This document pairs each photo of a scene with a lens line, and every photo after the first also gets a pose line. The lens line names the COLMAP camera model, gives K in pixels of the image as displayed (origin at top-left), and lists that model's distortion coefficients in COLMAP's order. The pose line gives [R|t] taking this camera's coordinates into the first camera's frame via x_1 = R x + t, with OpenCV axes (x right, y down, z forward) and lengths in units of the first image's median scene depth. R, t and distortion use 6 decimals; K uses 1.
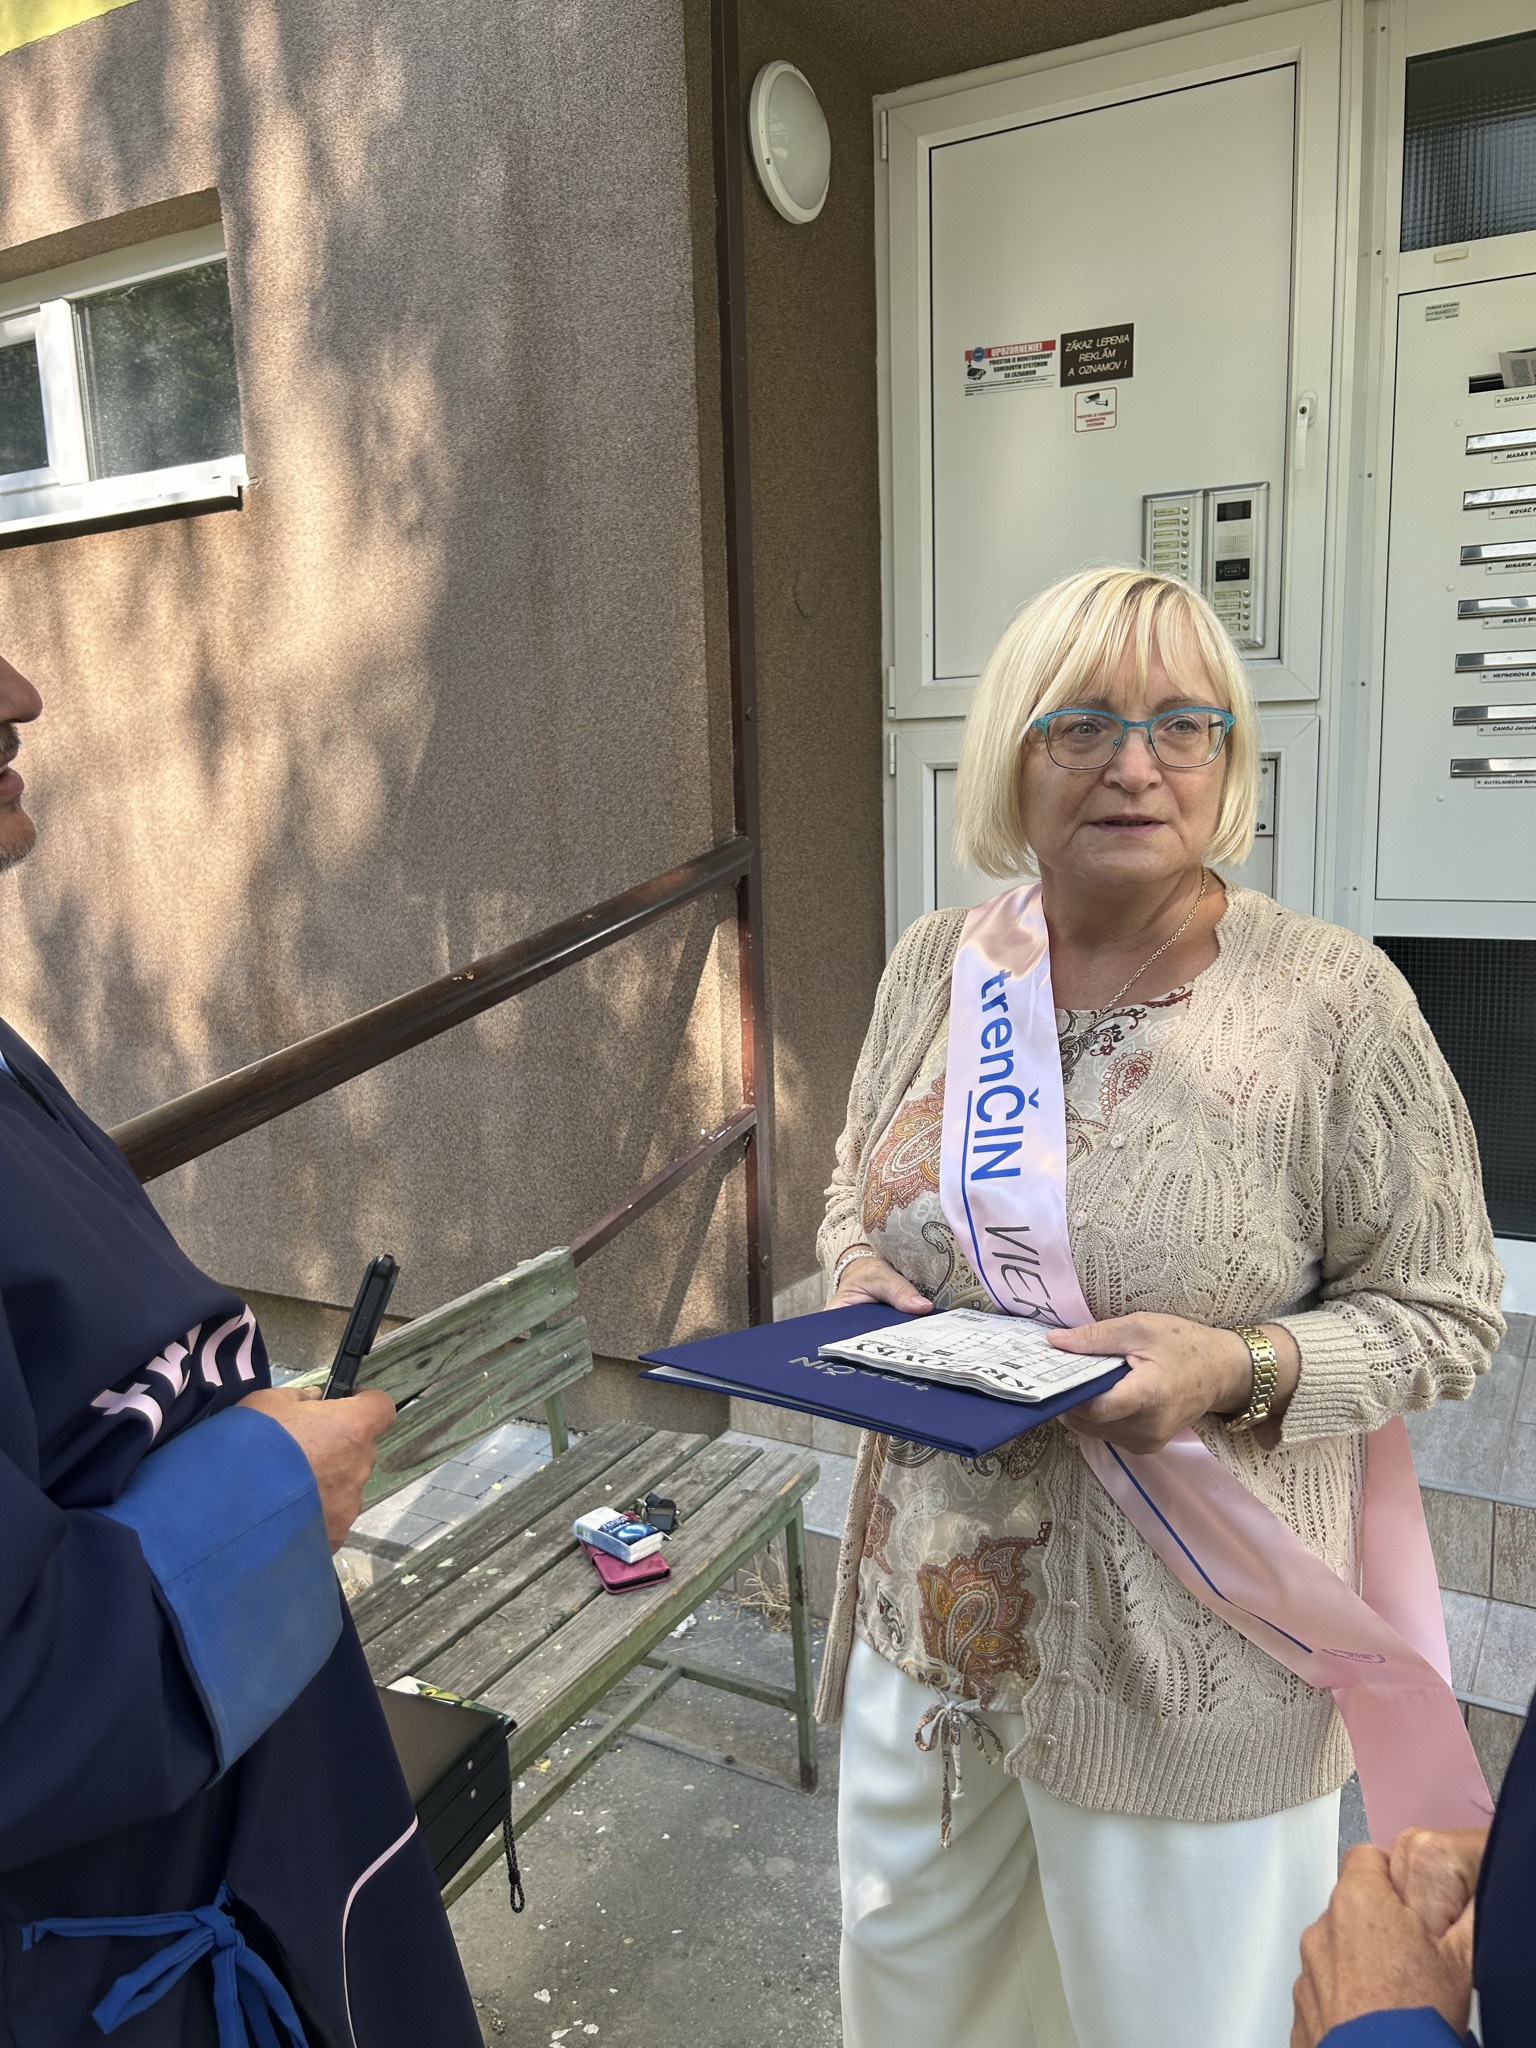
lens RADIAL K [[1529.9, 0, 778.7], [0, 1529.9, 1026.2], [0, 0, 1]] dist [0.043765, -0.051559]
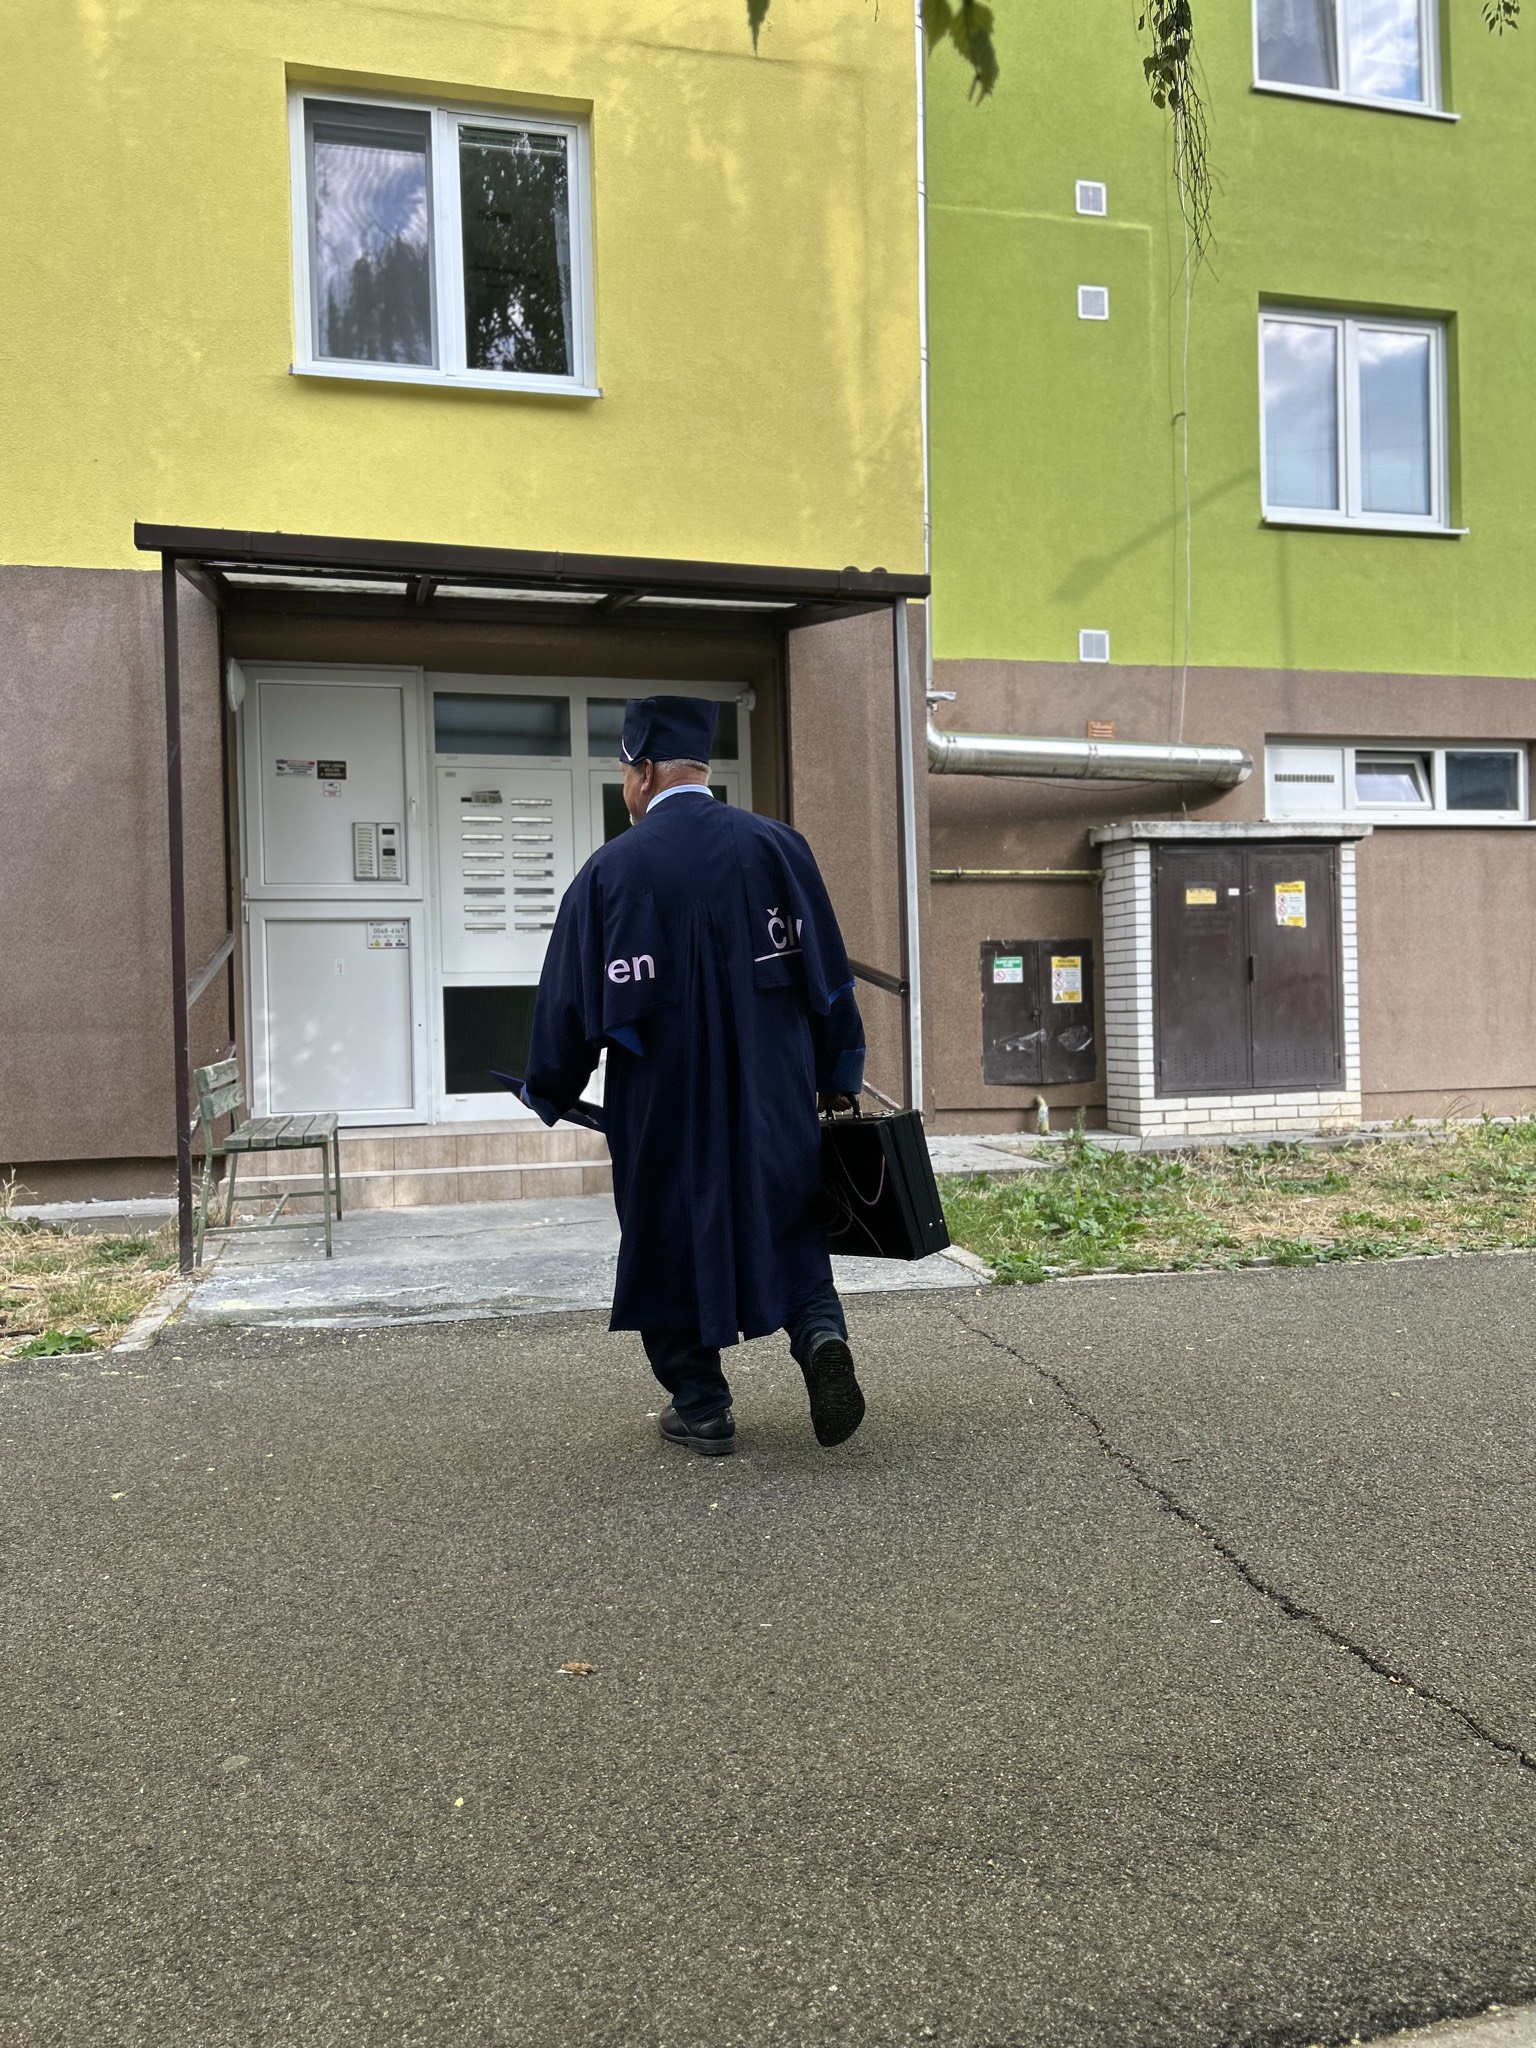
lens RADIAL K [[1529.9, 0, 782.3], [0, 1529.9, 1037.6], [0, 0, 1]] dist [0.043765, -0.051559]
pose [[0.730419, 0.005962, 0.682973, -1.187046], [0.116363, 0.984256, -0.133039, 0.533661], [-0.673014, 0.176647, 0.718226, -1.552063]]
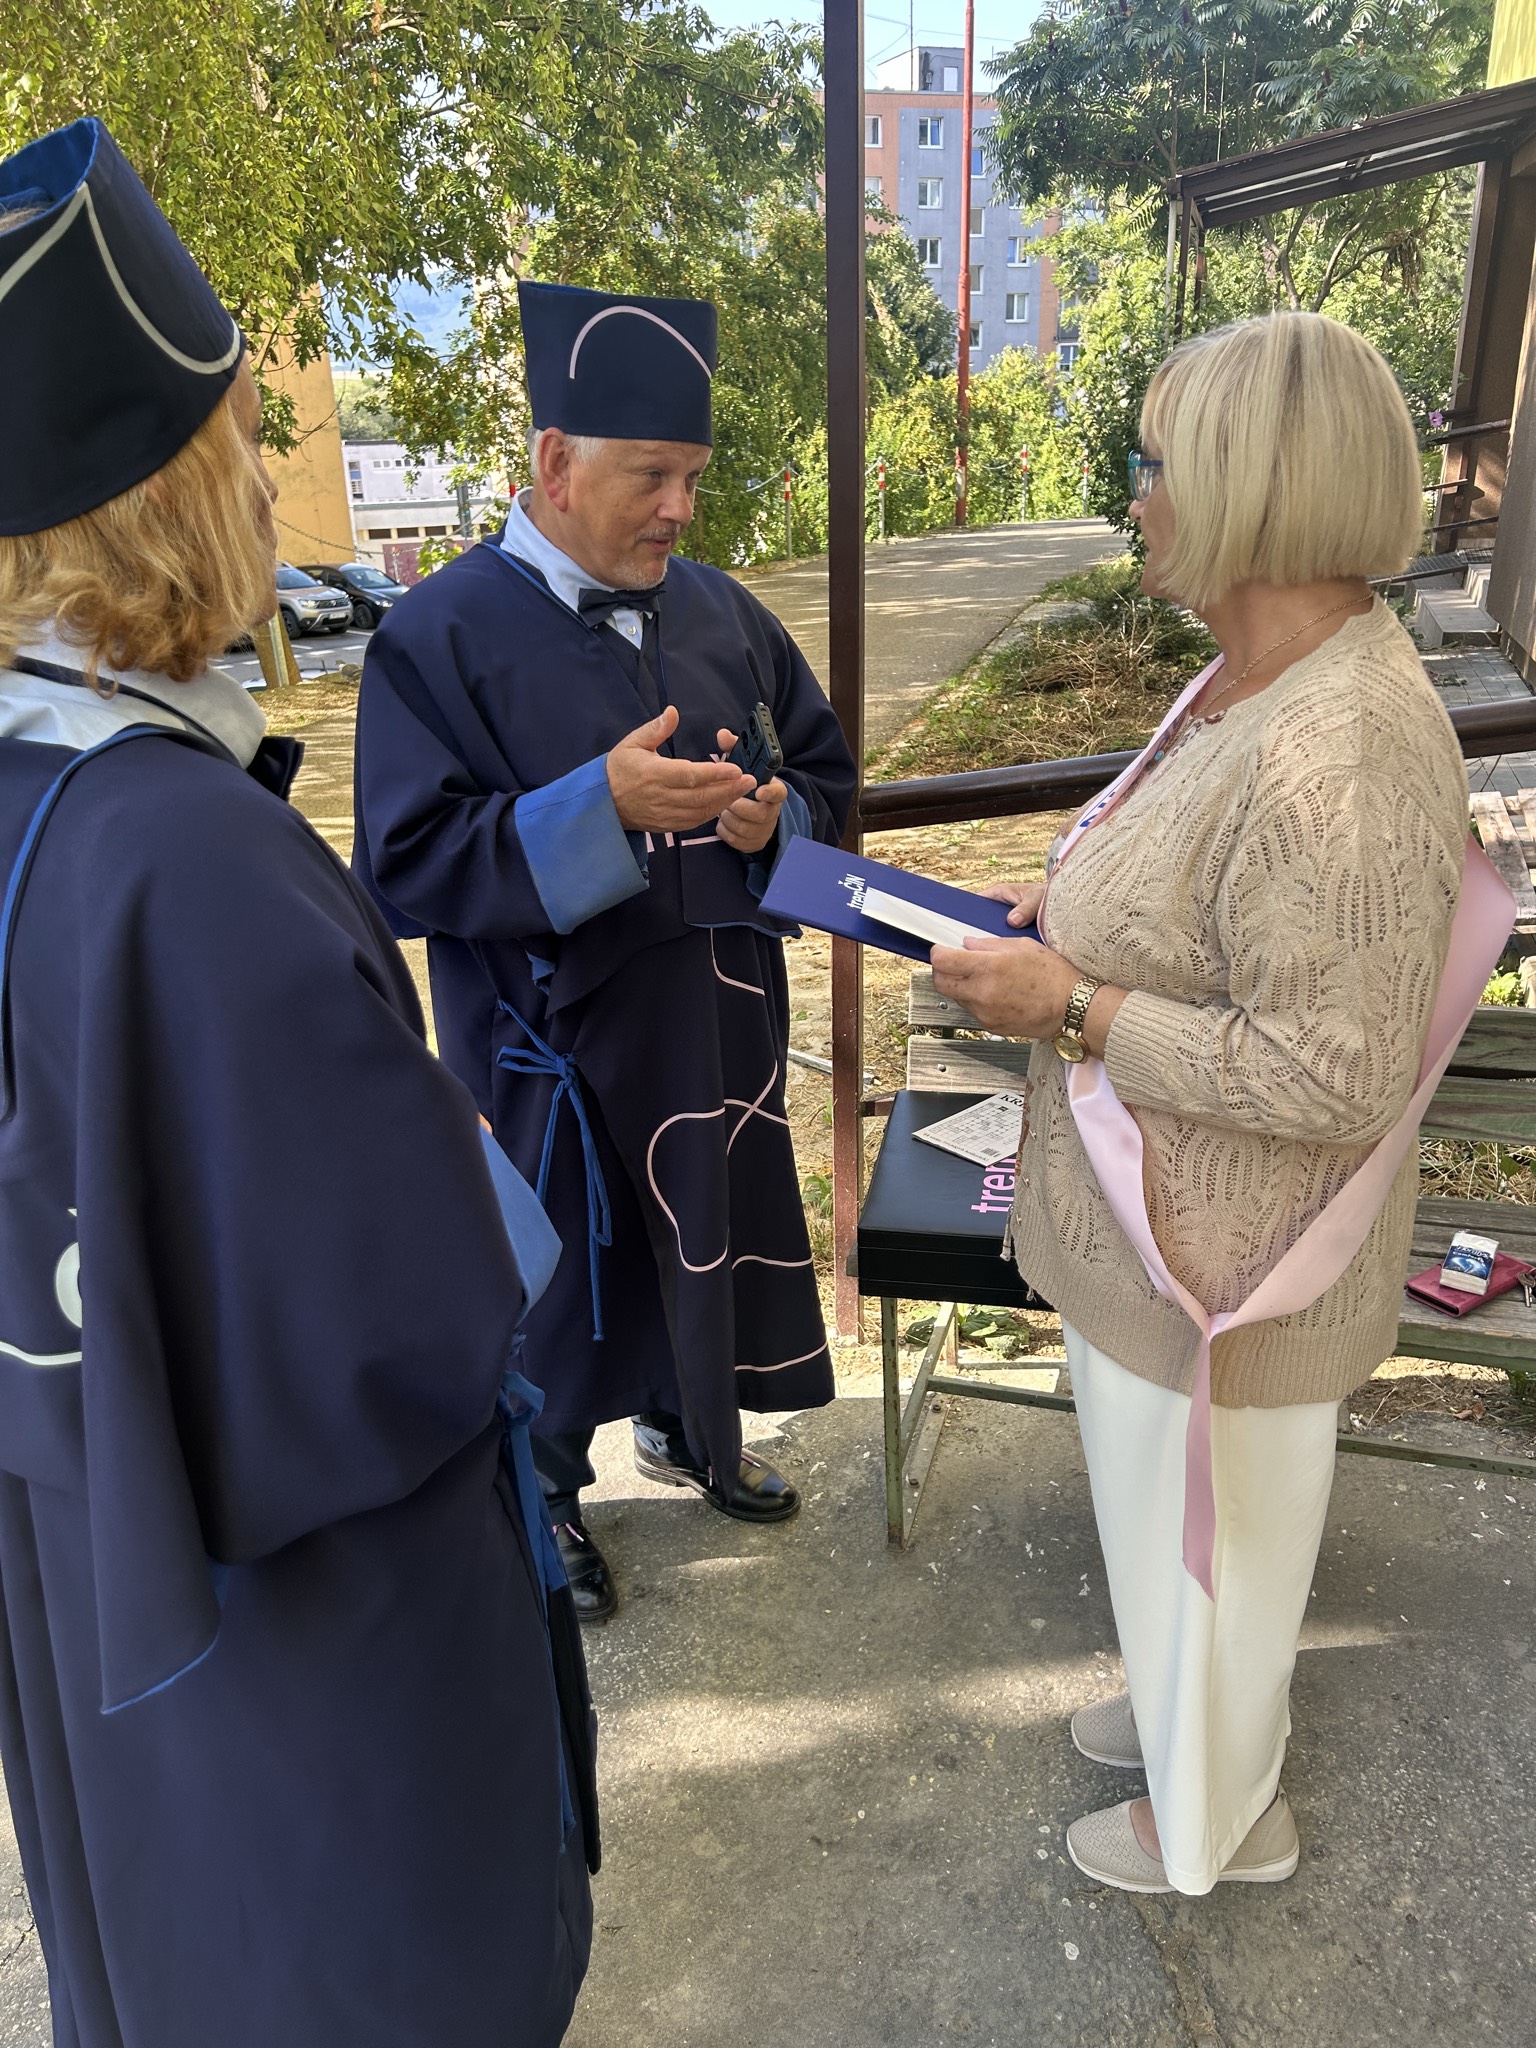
lens RADIAL K [[1529.9, 0, 775.8], [0, 1529.9, 1014.6], [0, 0, 1]] dist [0.043765, -0.051559]
pose [[0.212357, 0.386176, -0.897648, 0.447063], [-0.140605, 0.921116, 0.363009, -0.084288], [0.967024, 0.049126, 0.249904, 0.209876]]
